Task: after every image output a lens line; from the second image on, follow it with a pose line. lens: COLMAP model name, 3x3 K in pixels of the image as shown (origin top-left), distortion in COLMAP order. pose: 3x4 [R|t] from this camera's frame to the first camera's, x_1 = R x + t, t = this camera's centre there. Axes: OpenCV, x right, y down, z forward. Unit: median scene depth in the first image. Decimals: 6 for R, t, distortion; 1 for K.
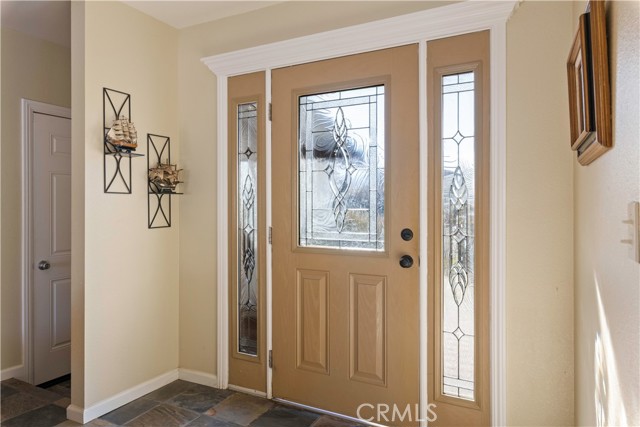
lens RADIAL K [[418.6, 0, 320.5], [0, 418.6, 203.8], [0, 0, 1]] dist [0.004436, 0.000800]
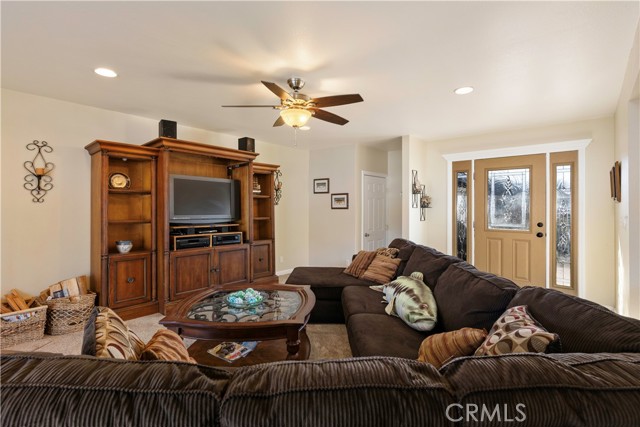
lens RADIAL K [[305.0, 0, 319.5], [0, 305.0, 205.0], [0, 0, 1]] dist [0.000324, -0.000381]
pose [[0.964654, 0.007565, -0.263413, -0.577869], [-0.009077, 0.999949, -0.004524, -0.028856], [0.263365, 0.006756, 0.964673, -1.127507]]
